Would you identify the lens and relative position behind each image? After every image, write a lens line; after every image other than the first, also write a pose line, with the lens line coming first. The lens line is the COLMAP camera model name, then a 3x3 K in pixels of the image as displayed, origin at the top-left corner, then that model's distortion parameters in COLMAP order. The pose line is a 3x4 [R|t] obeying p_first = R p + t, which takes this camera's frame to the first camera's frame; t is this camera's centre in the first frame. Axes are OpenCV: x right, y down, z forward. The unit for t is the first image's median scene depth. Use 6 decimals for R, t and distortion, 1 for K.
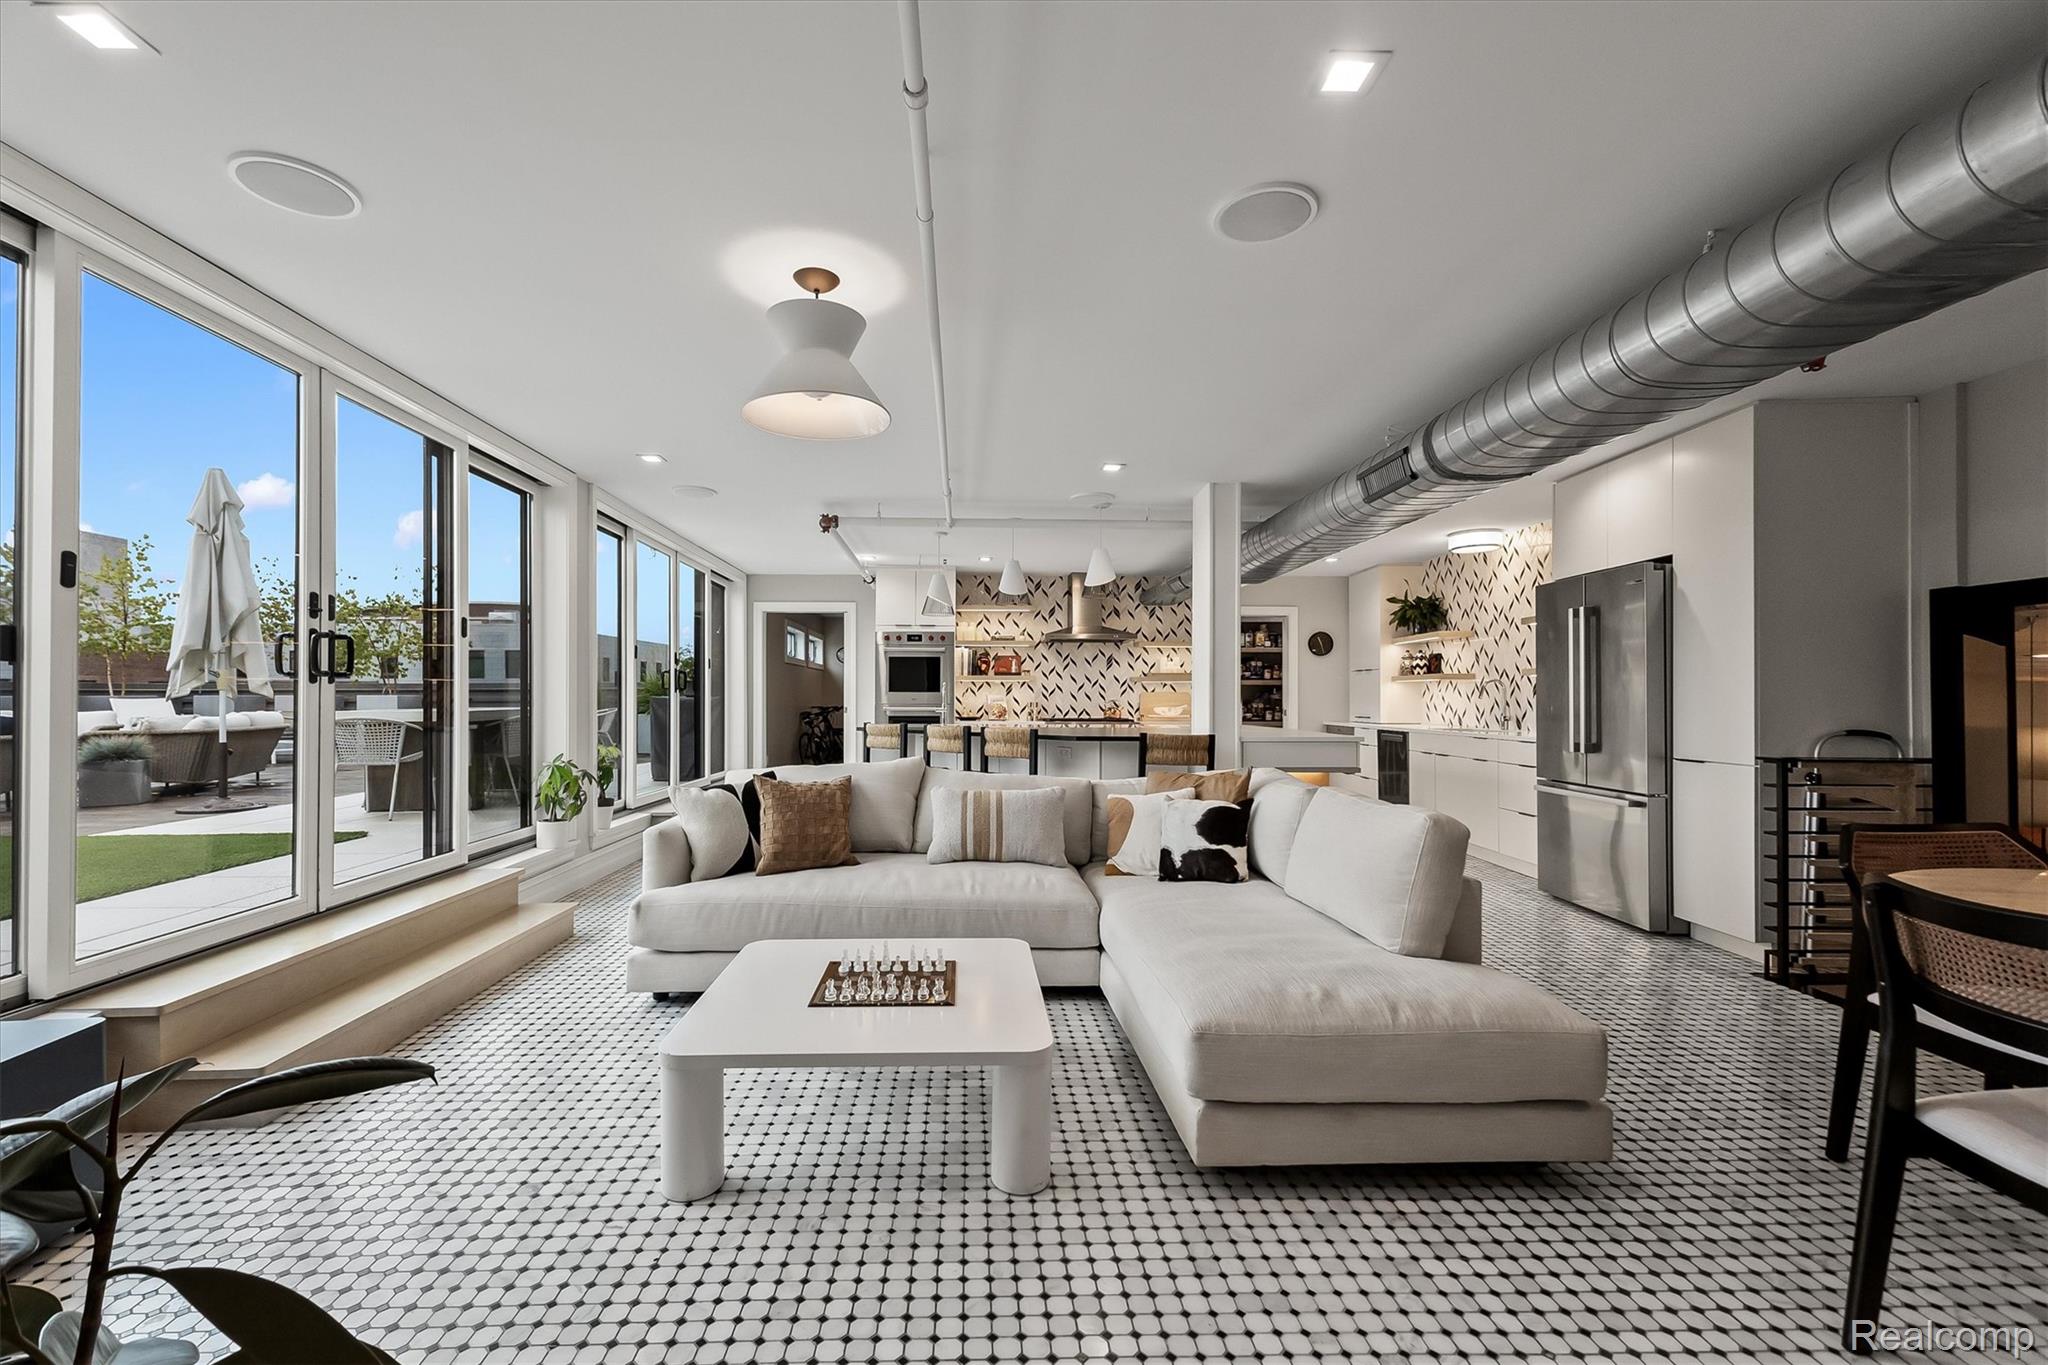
lens RADIAL K [[975.3, 0, 1021.6], [0, 975.3, 684.4], [0, 0, 1]] dist [-0.003269, -0.000530]
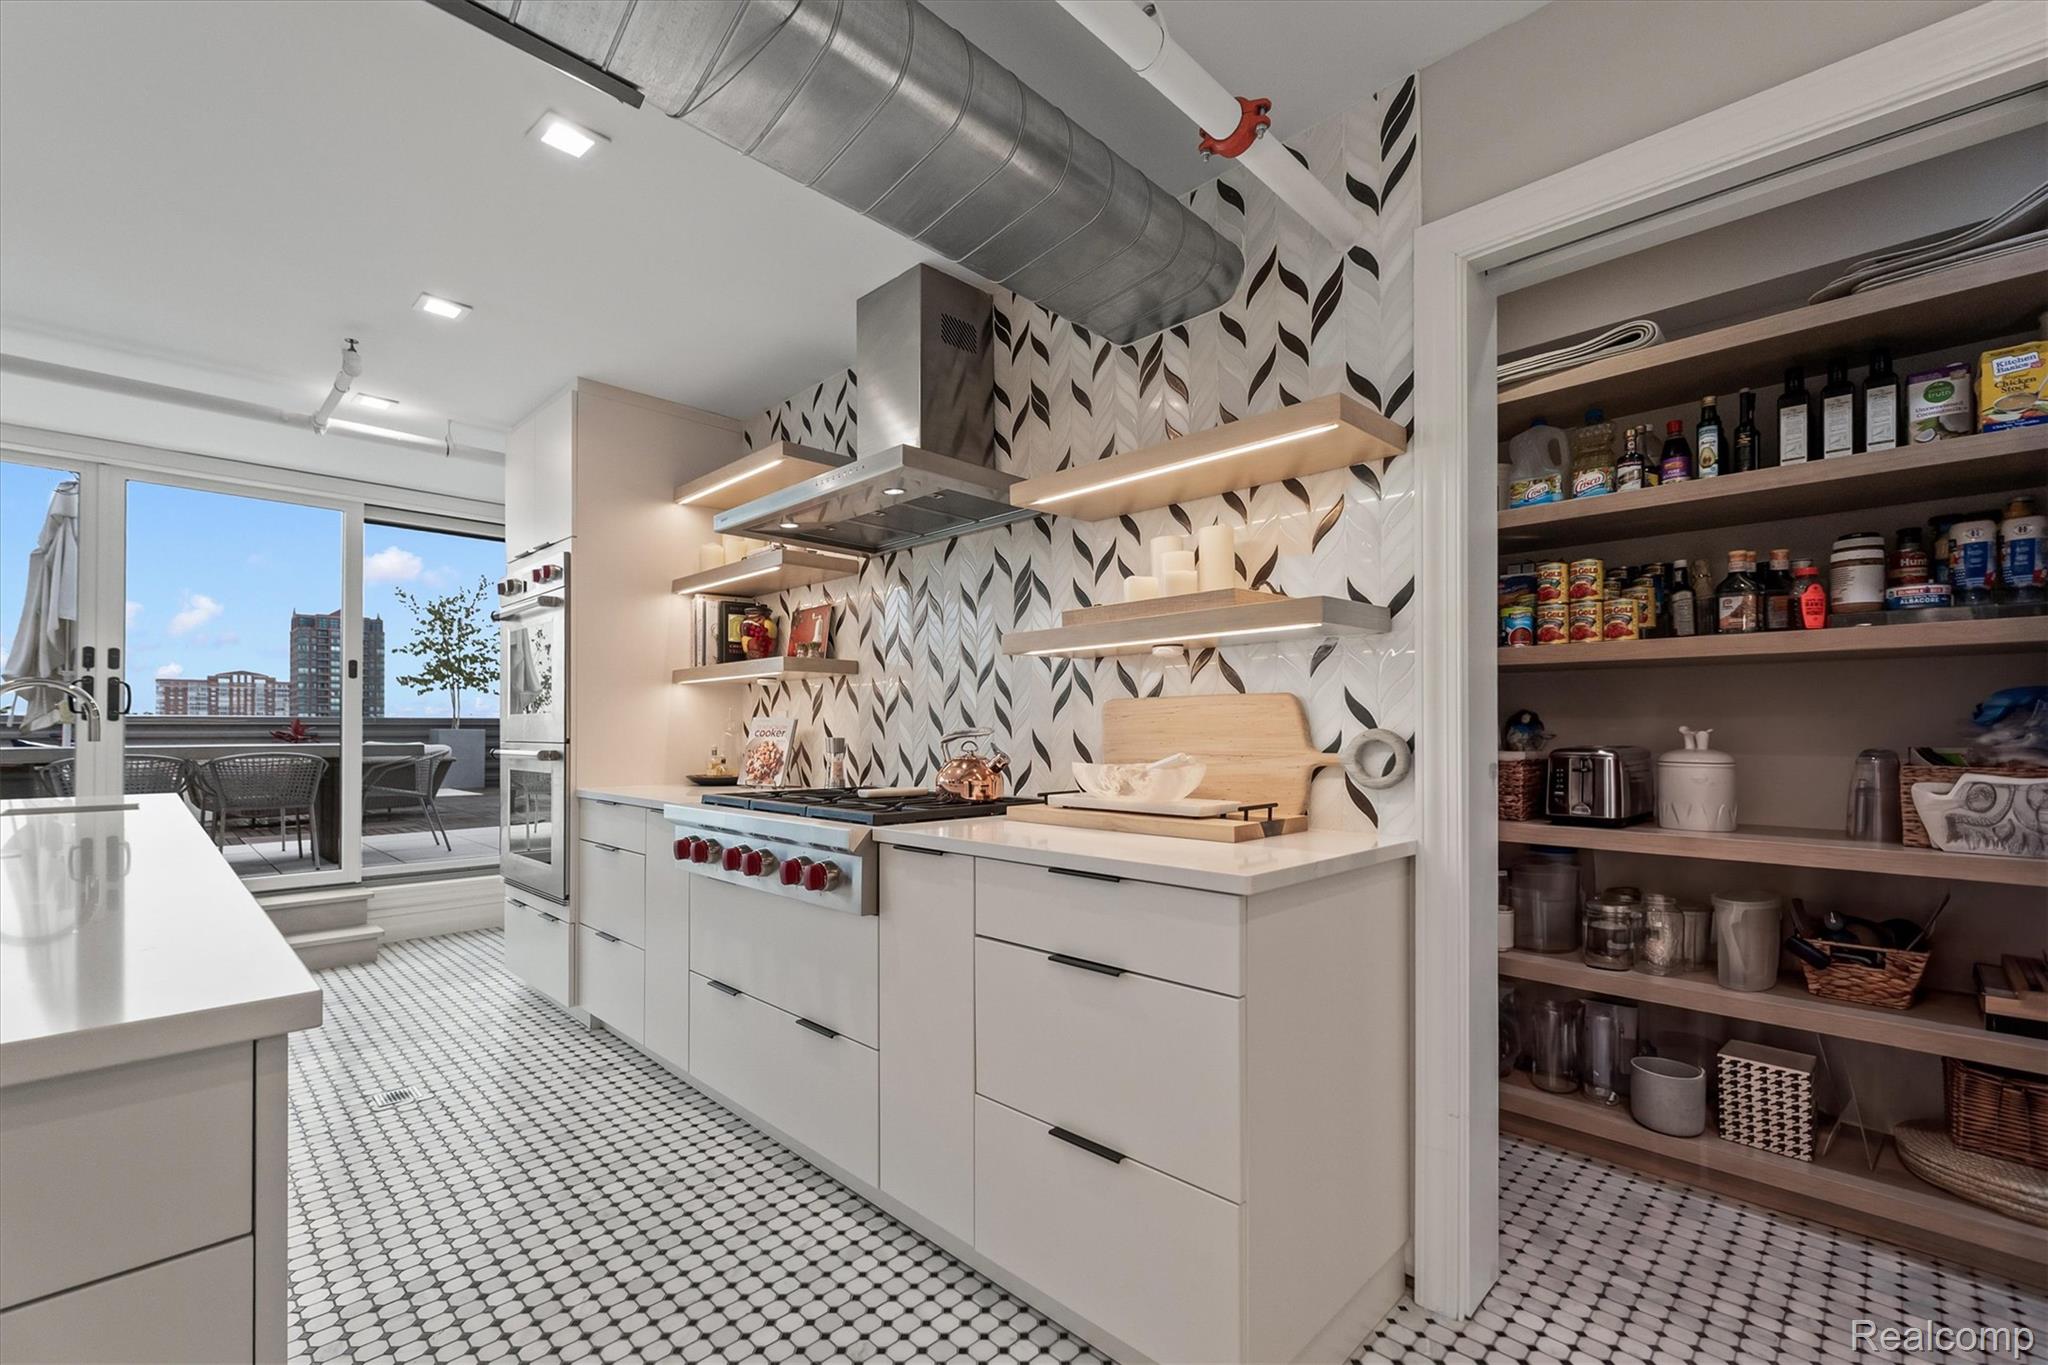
lens RADIAL K [[878.2, 0, 1012.8], [0, 878.2, 727.0], [0, 0, 1]] dist [0.000277, 0.000013]
pose [[0.668430, -0.009758, -0.743711, 0.293897], [0.006441, 0.999952, -0.007331, 0.018093], [0.743747, 0.000110, 0.668461, 0.902367]]
